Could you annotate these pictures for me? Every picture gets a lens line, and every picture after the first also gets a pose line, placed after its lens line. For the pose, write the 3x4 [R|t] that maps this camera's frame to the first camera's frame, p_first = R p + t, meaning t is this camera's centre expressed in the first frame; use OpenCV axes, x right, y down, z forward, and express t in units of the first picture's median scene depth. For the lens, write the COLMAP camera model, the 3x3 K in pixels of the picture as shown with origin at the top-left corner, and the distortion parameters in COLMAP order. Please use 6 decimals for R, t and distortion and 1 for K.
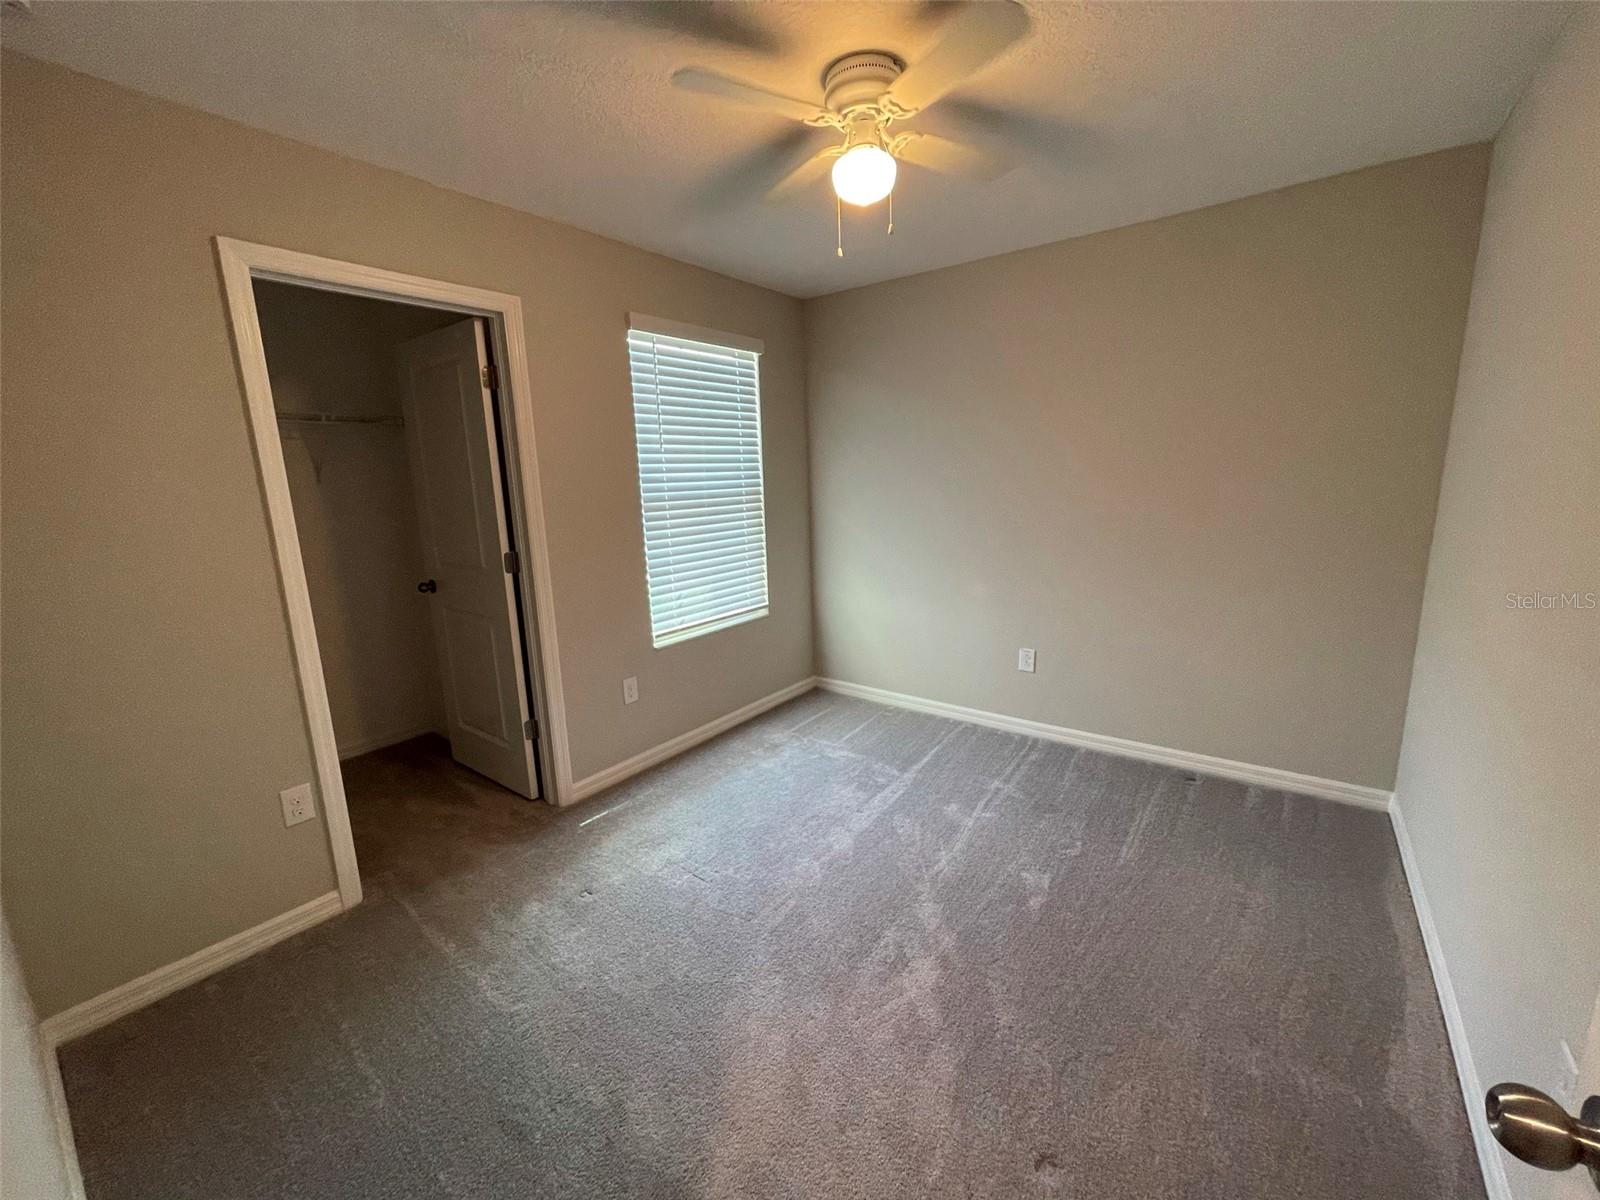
lens RADIAL K [[646.0, 0, 795.4], [0, 646.0, 598.5], [0, 0, 1]] dist [-0.001637, -0.000182]
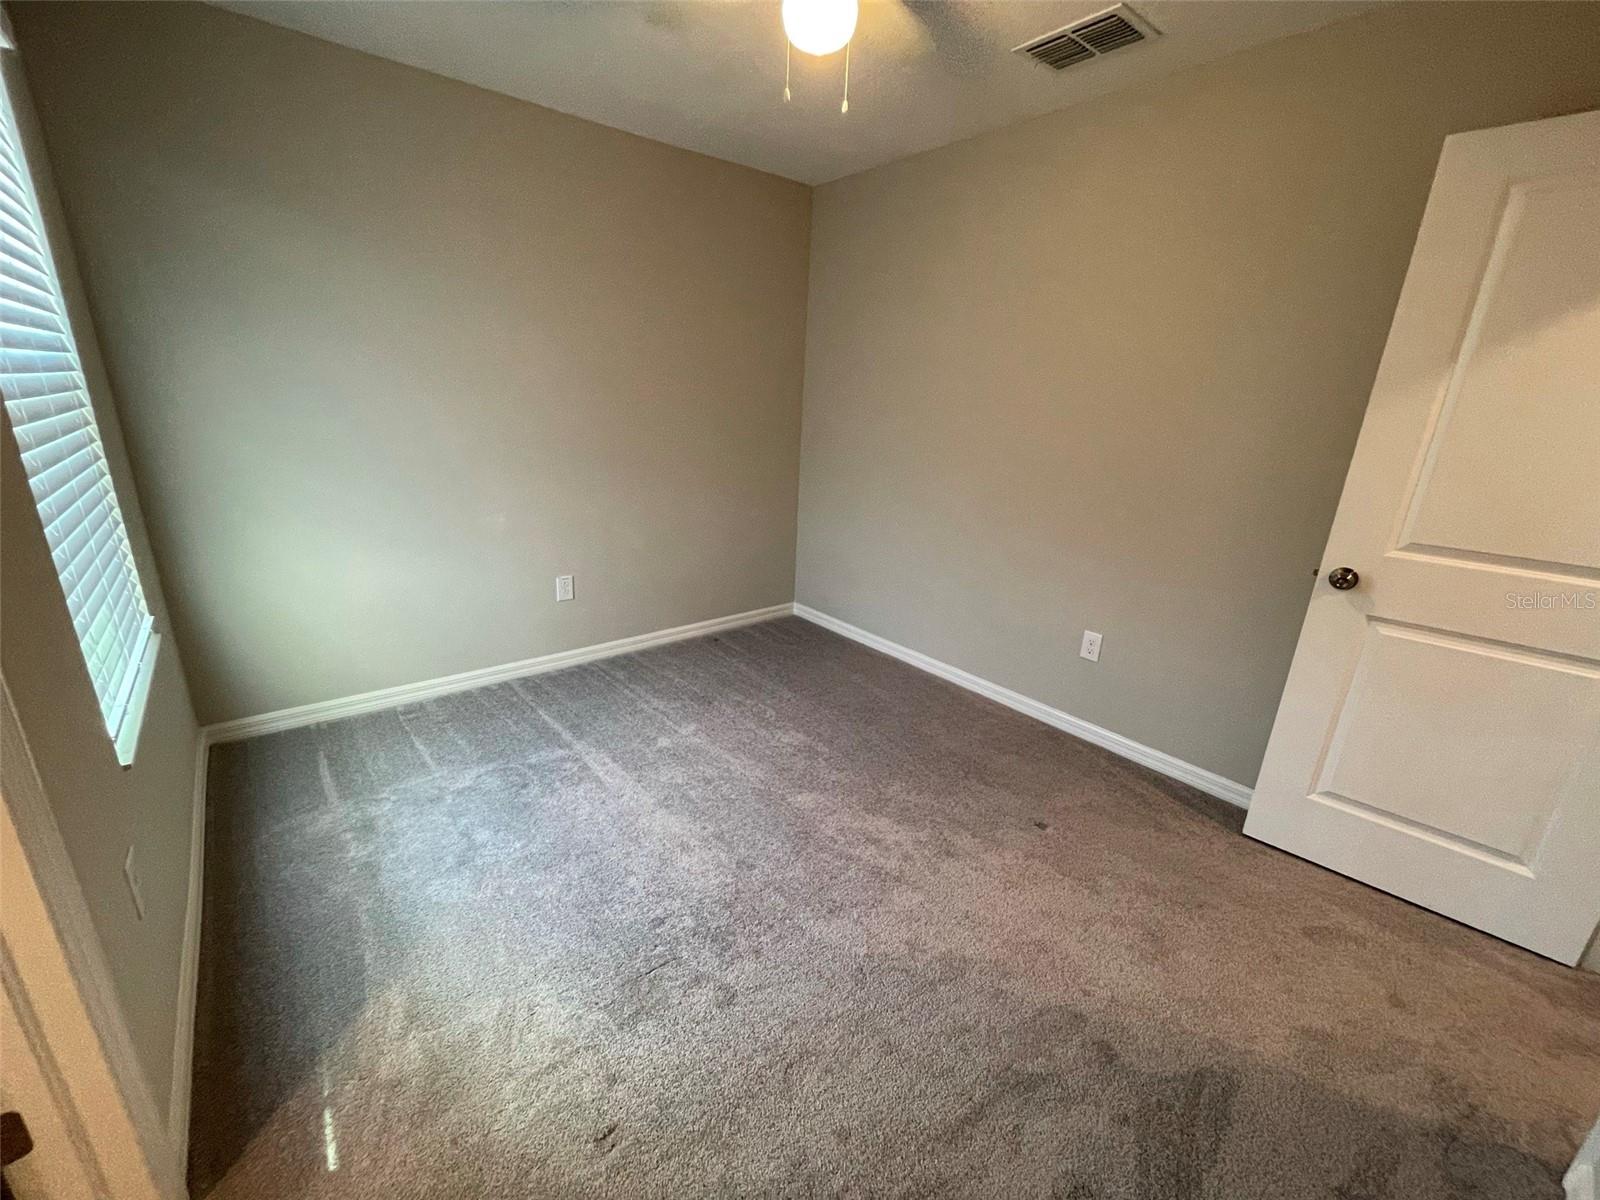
lens RADIAL K [[646.0, 0, 795.4], [0, 646.0, 598.5], [0, 0, 1]] dist [-0.001637, -0.000182]
pose [[0.218959, -0.252433, 0.942515, -0.476229], [0.138043, 0.964253, 0.226186, -0.058208], [-0.965920, 0.080582, 0.245979, 0.475573]]
